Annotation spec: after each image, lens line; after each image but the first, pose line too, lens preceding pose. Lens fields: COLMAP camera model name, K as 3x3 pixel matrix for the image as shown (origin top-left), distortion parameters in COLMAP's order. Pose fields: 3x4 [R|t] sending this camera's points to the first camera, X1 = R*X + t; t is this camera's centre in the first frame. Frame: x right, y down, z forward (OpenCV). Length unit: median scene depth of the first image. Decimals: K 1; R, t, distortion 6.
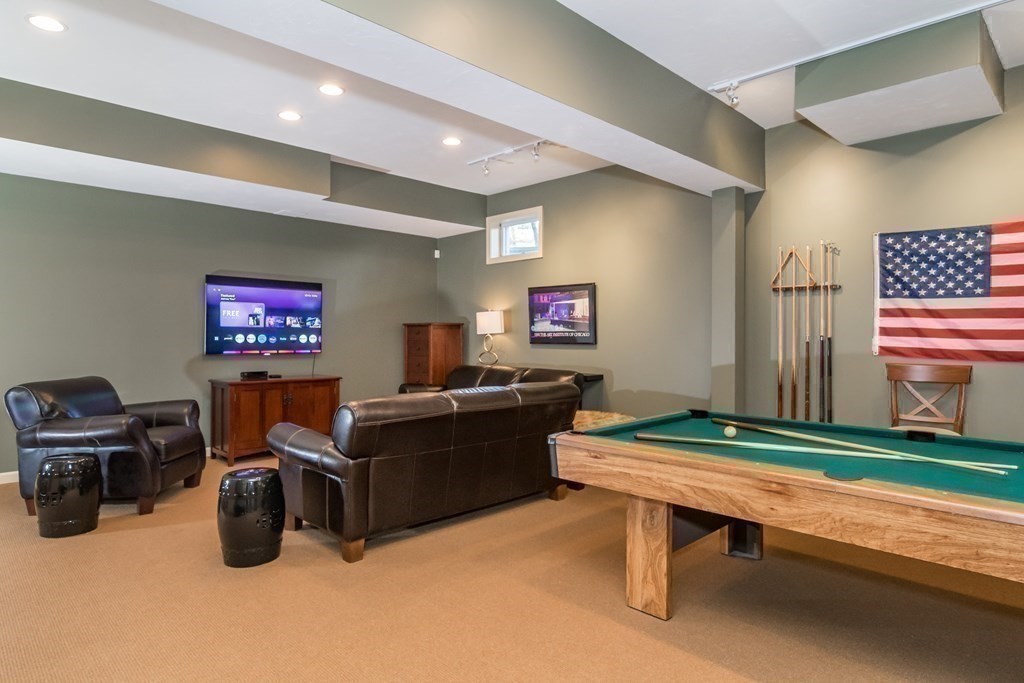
lens RADIAL K [[596.5, 0, 512.8], [0, 596.5, 338.7], [0, 0, 1]] dist [-0.004473, -0.002408]
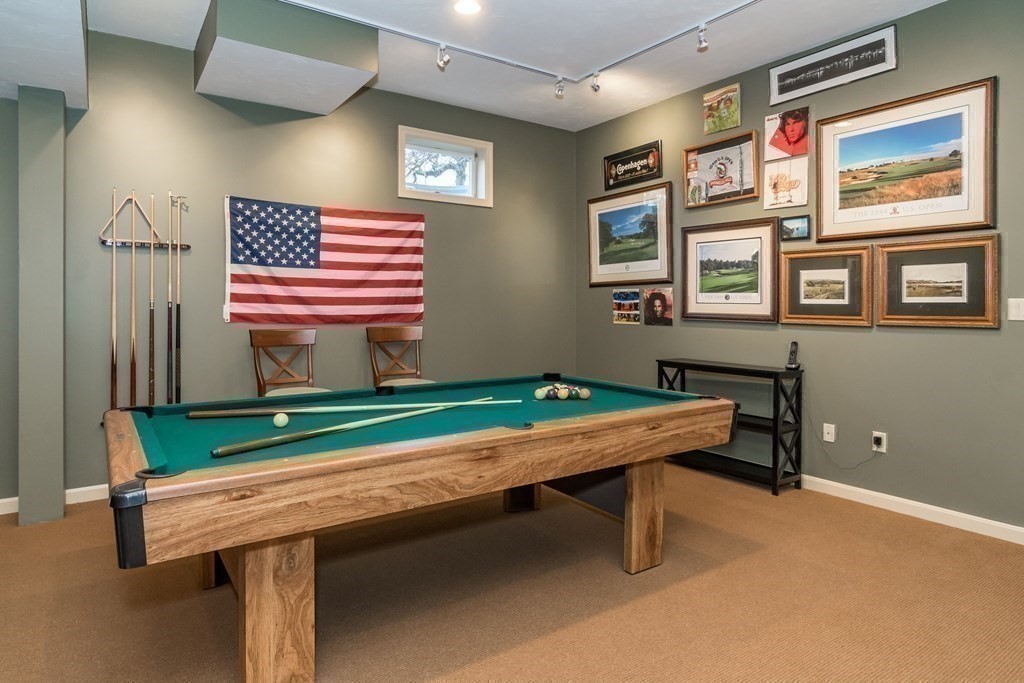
lens RADIAL K [[596.5, 0, 515.3], [0, 596.5, 303.3], [0, 0, 1]] dist [-0.004473, -0.002408]
pose [[0.172902, 0.000287, 0.984939, -0.269579], [0.007133, 0.999973, -0.001544, 0.001620], [-0.984913, 0.007292, 0.172895, 0.402855]]
